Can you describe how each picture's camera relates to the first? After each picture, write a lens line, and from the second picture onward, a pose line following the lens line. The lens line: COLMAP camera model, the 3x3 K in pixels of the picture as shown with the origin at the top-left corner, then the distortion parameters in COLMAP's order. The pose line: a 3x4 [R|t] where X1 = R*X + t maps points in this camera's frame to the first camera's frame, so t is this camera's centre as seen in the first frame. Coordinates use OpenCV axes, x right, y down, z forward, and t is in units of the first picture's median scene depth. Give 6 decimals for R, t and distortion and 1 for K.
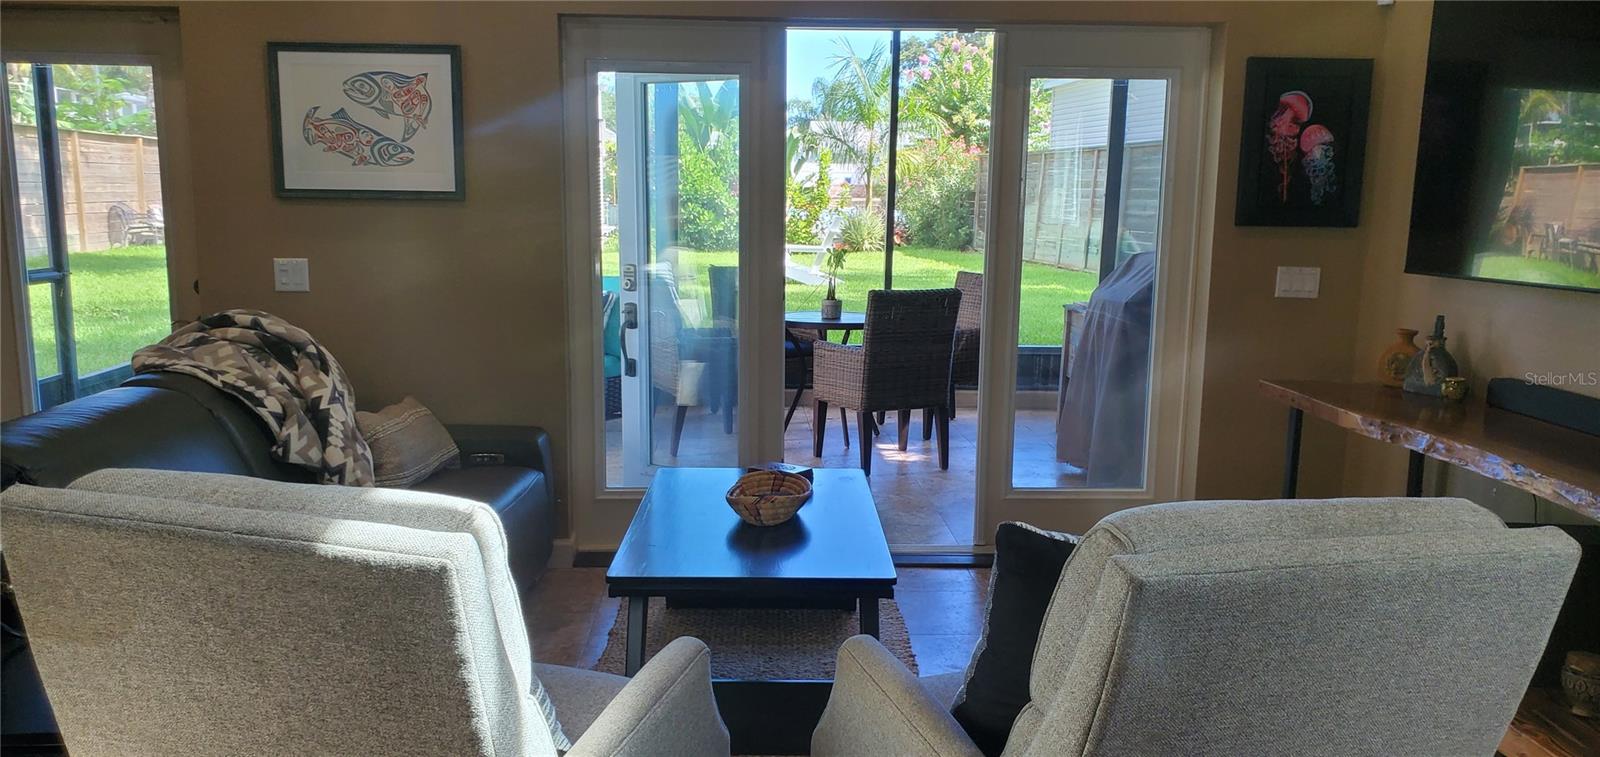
lens RADIAL K [[1253.1, 0, 782.9], [0, 1253.1, 400.5], [0, 0, 1]] dist [0.006649, 0.043867]
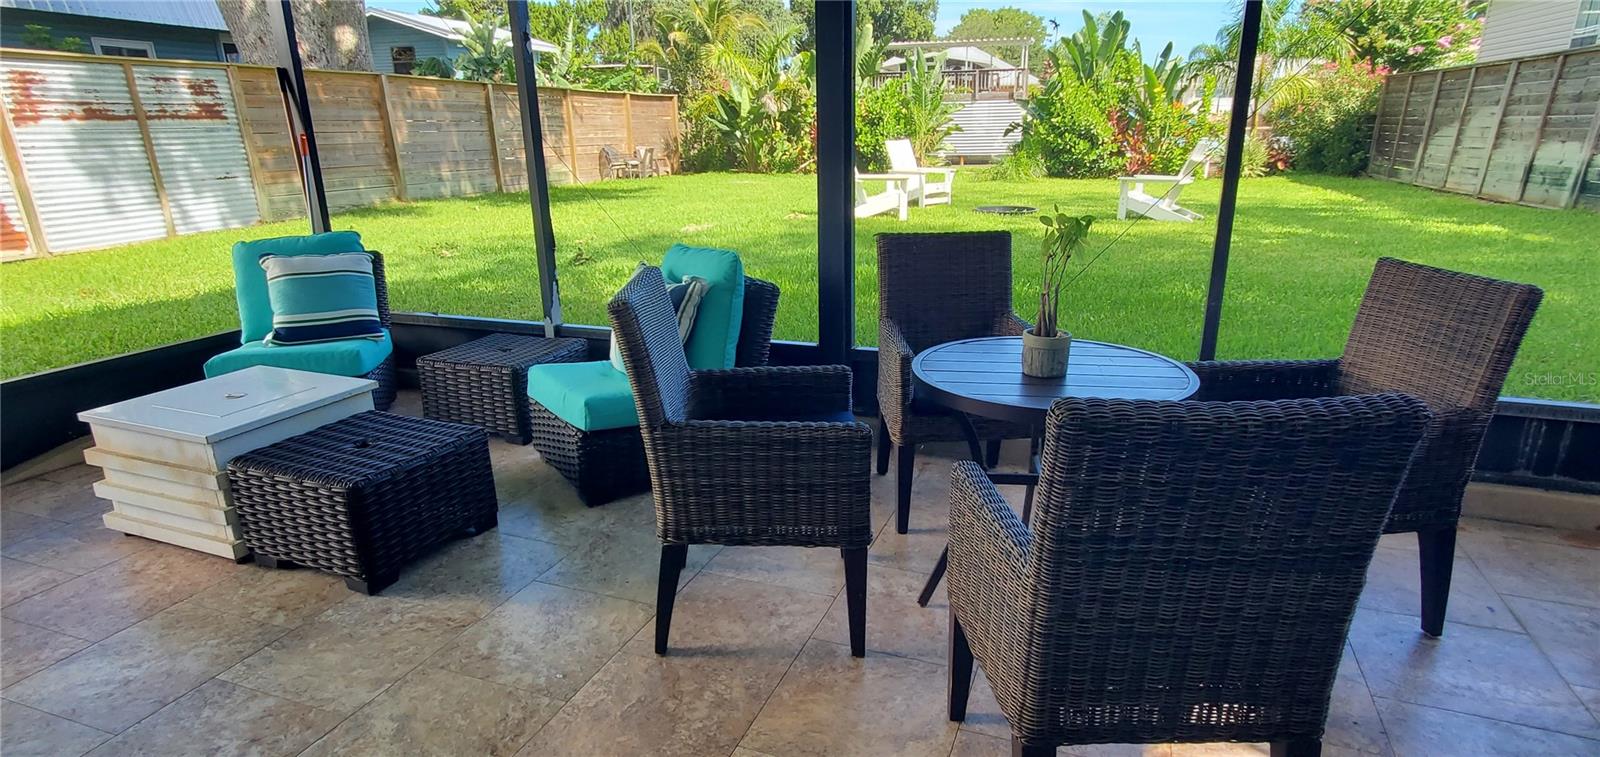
lens RADIAL K [[807.2, 0, 800.0], [0, 807.2, 378.5], [0, 0, 1]] dist [-0.001397, -0.018129]
pose [[0.904634, 0.095387, -0.415377, 0.094381], [-0.040287, 0.989407, 0.139467, -0.119460], [0.424280, -0.109433, 0.898894, 0.838814]]
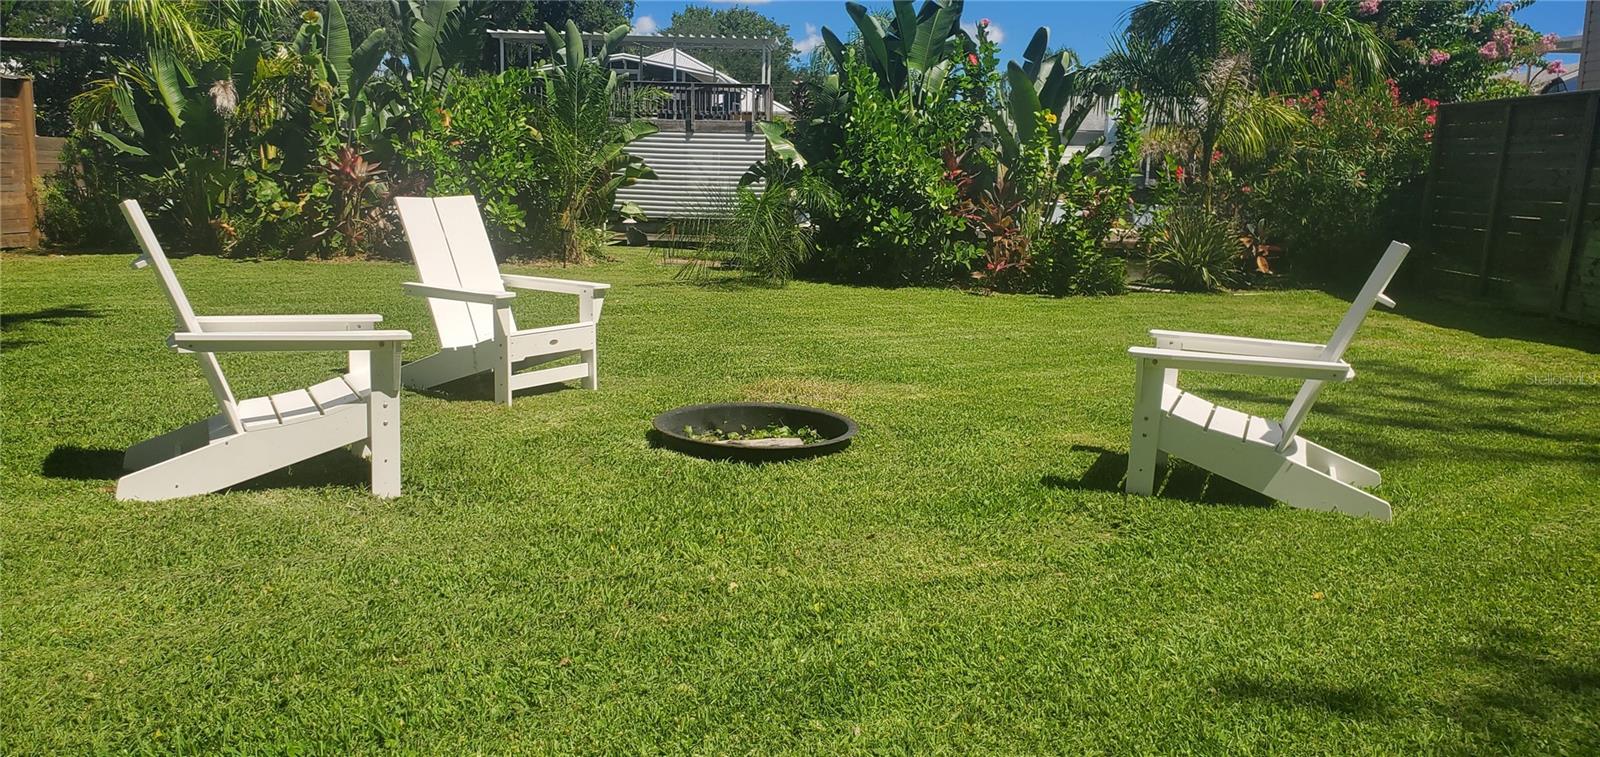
lens RADIAL K [[1253.1, 0, 782.9], [0, 1253.1, 400.5], [0, 0, 1]] dist [0.006649, 0.043867]
pose [[0.986022, 0.035469, -0.162794, -0.066838], [-0.034591, 0.999368, 0.008221, -0.246935], [0.162982, -0.002475, 0.986626, 1.605994]]
